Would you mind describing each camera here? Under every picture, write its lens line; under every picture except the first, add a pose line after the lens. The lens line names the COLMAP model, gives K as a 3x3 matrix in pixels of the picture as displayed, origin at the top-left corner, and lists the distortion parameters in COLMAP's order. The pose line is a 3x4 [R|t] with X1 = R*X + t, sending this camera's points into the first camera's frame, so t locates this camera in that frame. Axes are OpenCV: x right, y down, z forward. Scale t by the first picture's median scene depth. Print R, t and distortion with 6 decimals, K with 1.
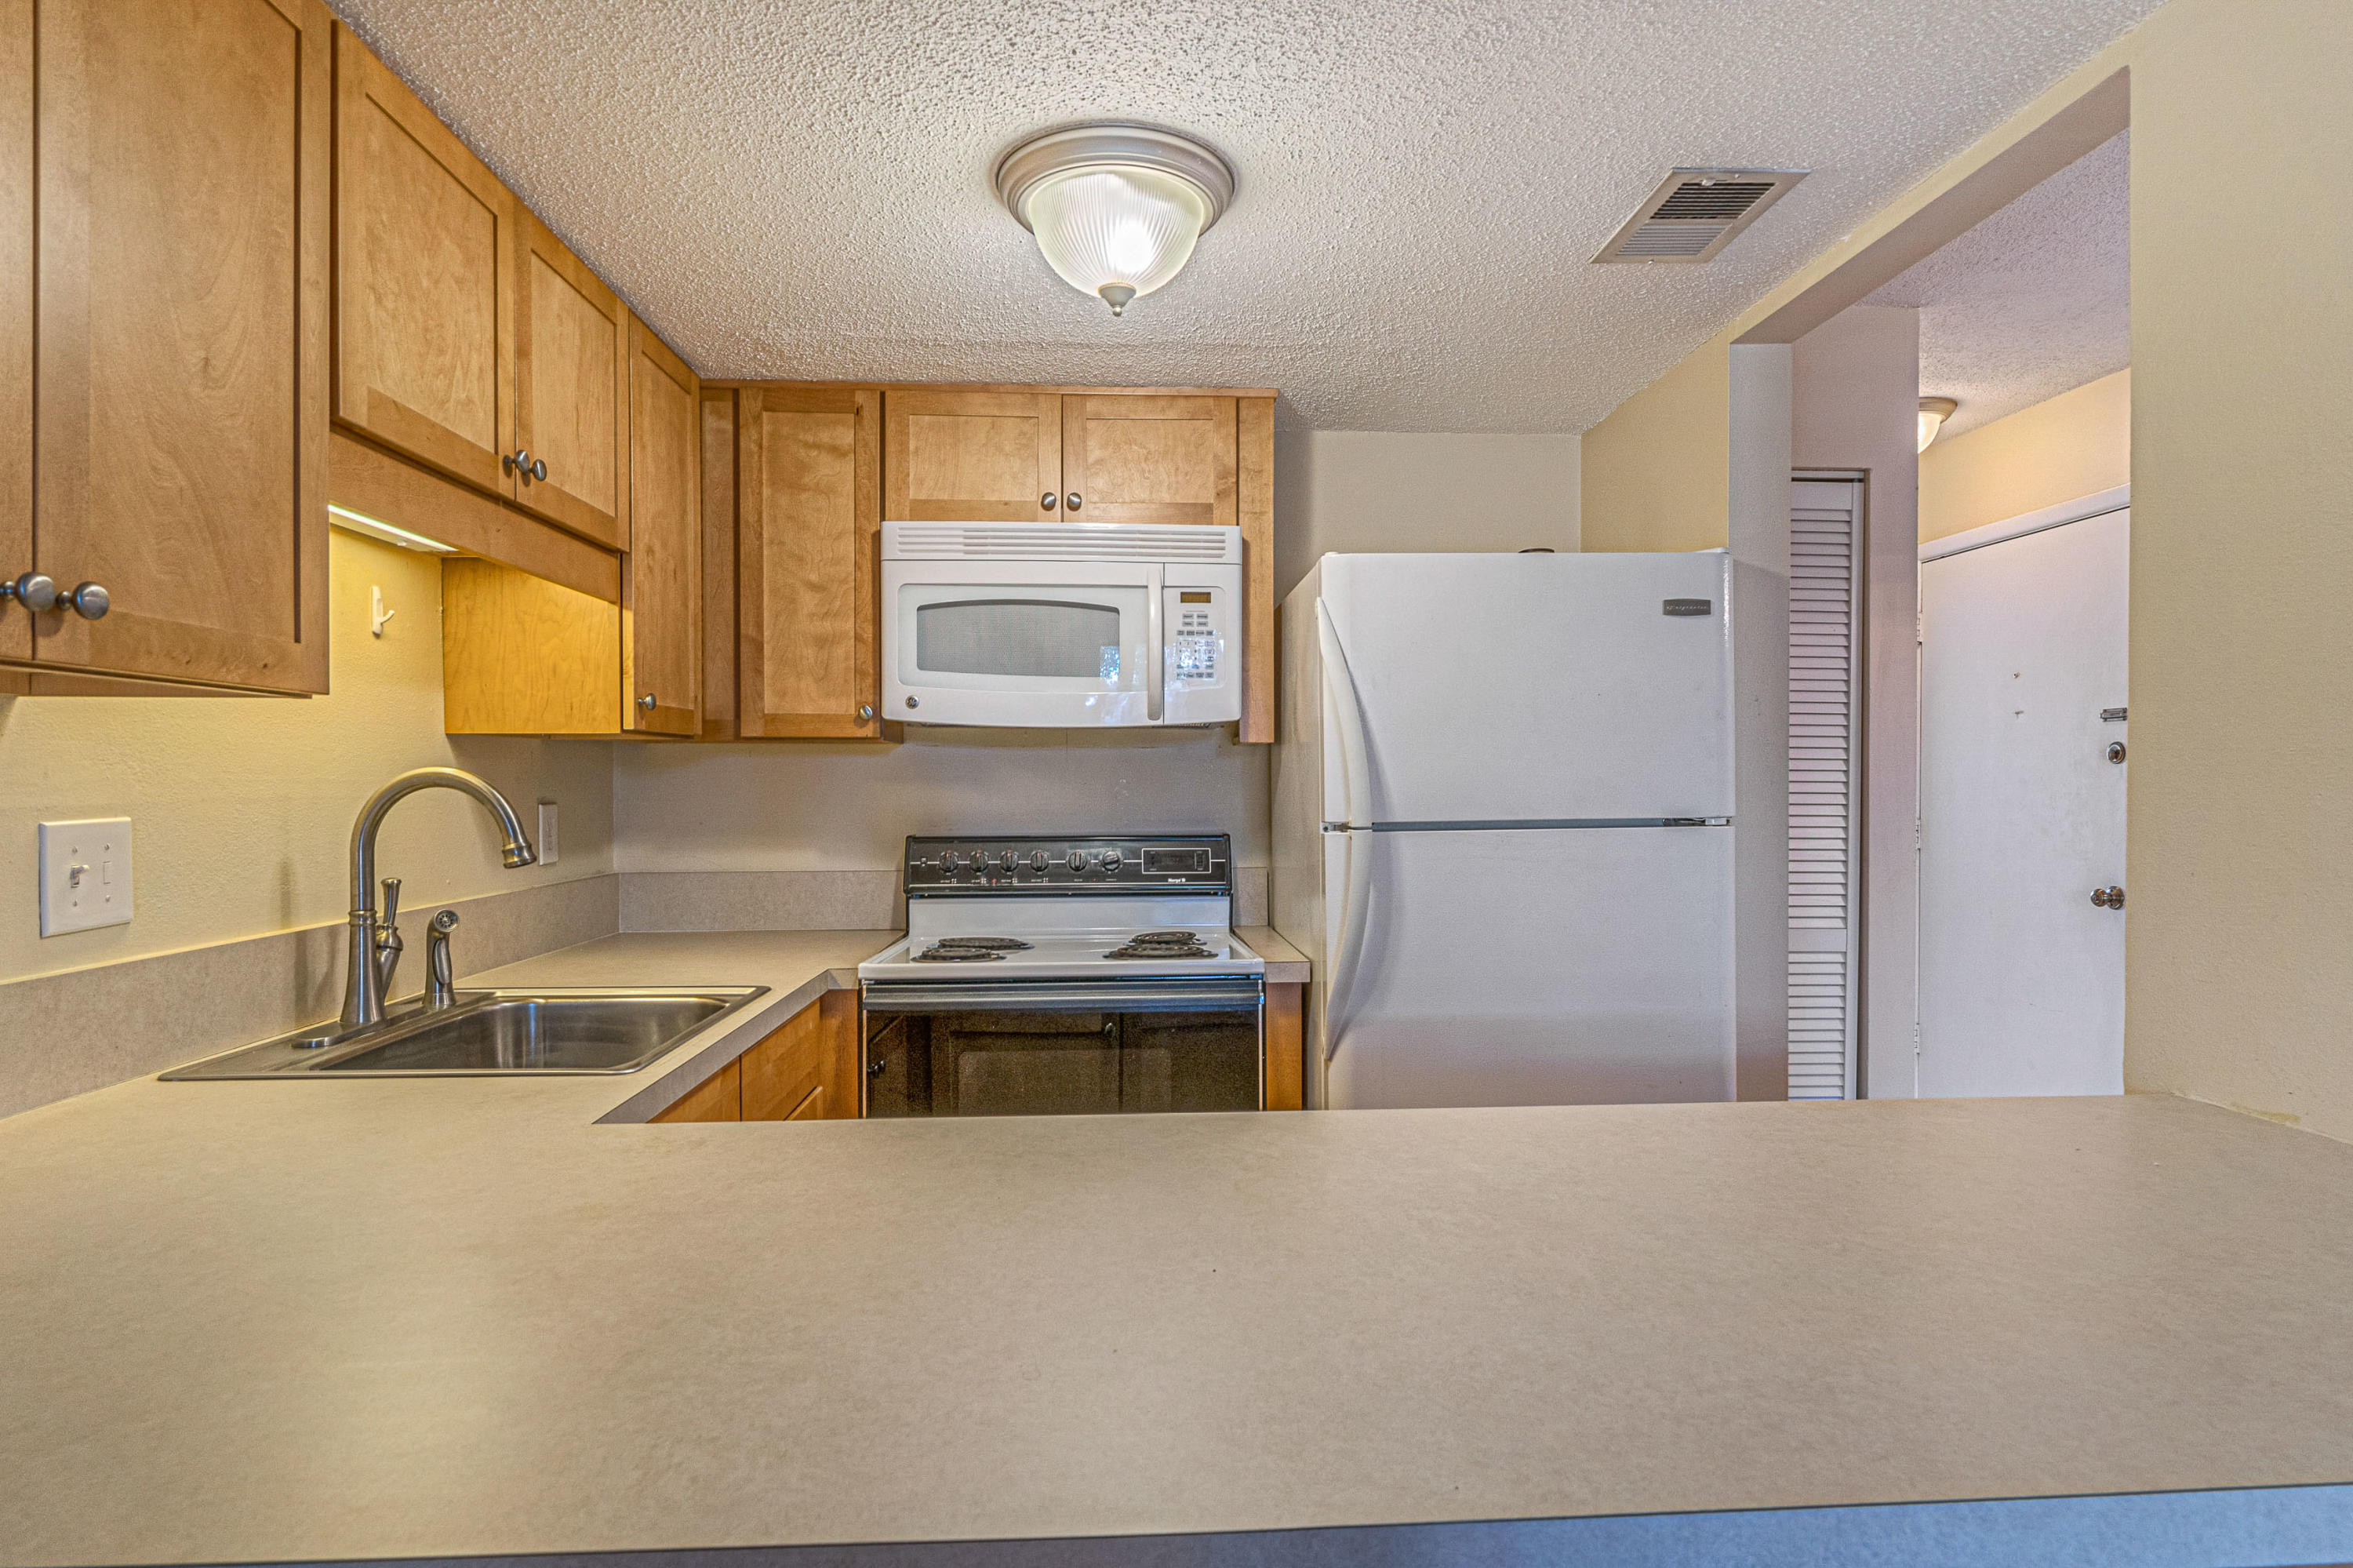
lens RADIAL K [[1274.8, 0, 1164.4], [0, 1274.8, 789.1], [0, 0, 1]] dist [0.000326, -0.000156]
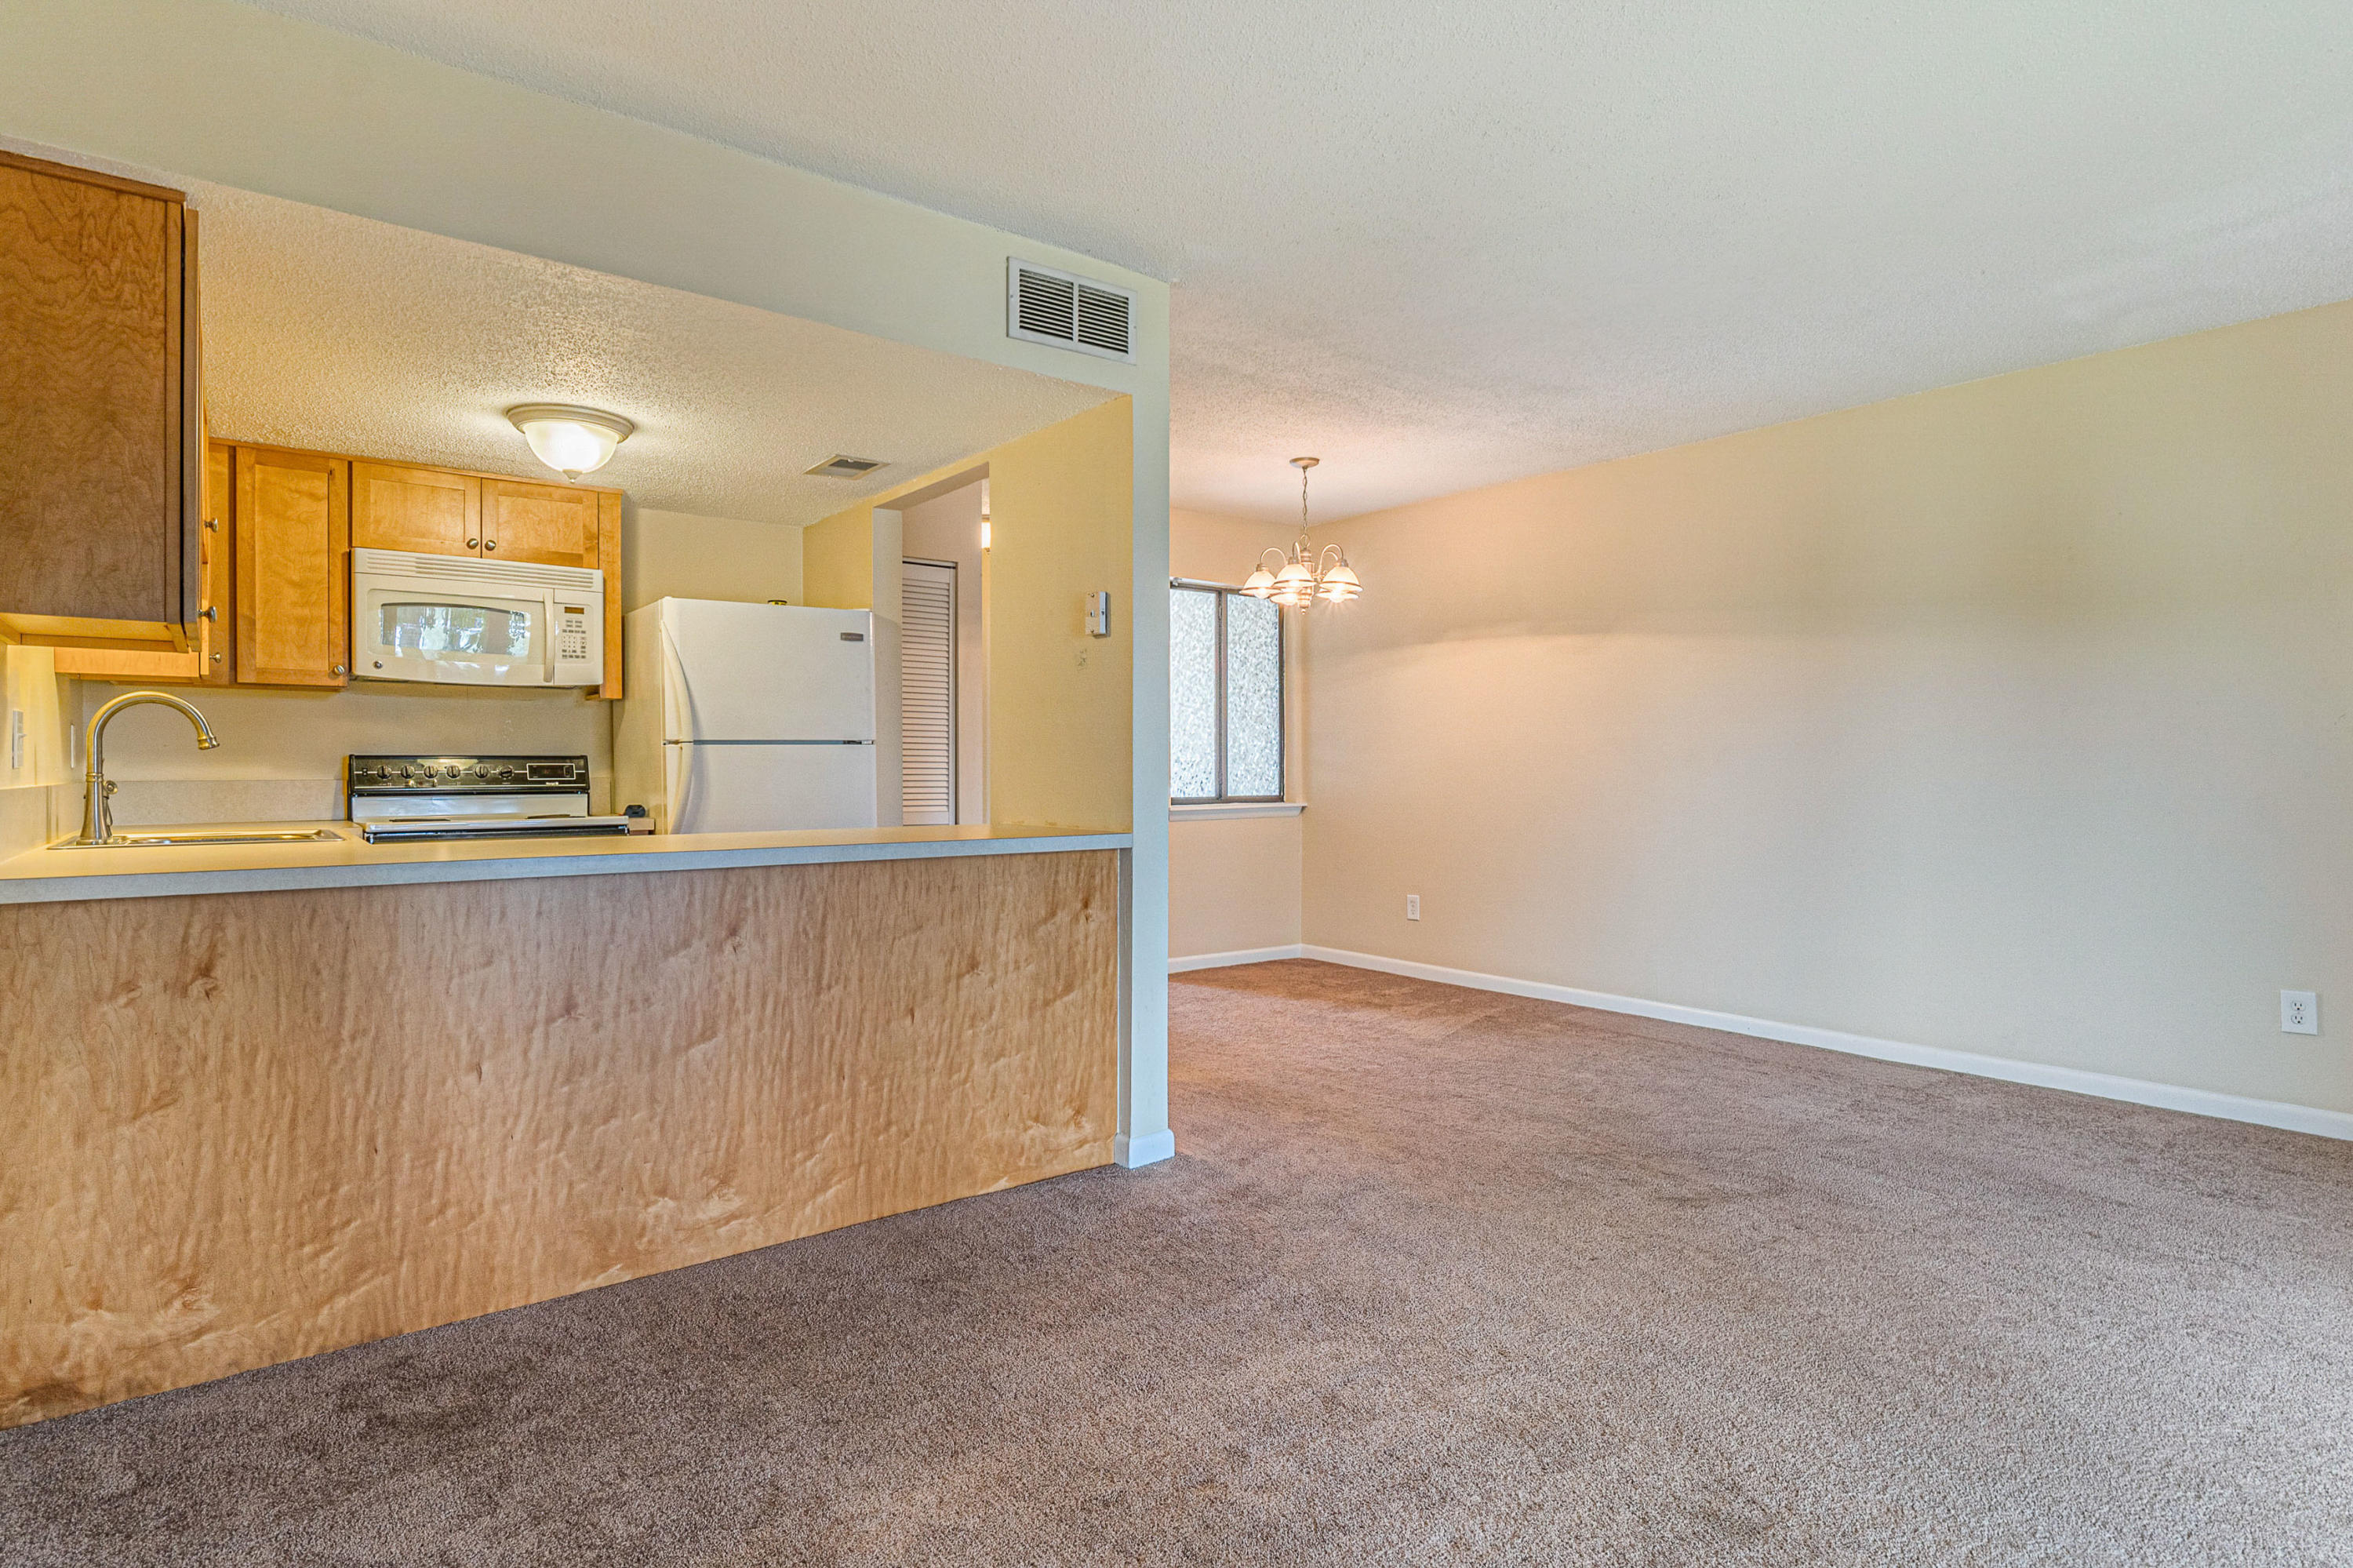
lens RADIAL K [[1274.8, 0, 1171.8], [0, 1274.8, 789.4], [0, 0, 1]] dist [0.000326, -0.000156]
pose [[0.834872, -0.006957, 0.550400, -0.244054], [-0.001655, 0.999884, 0.015149, 0.059067], [-0.550442, -0.013559, 0.834764, -0.839093]]
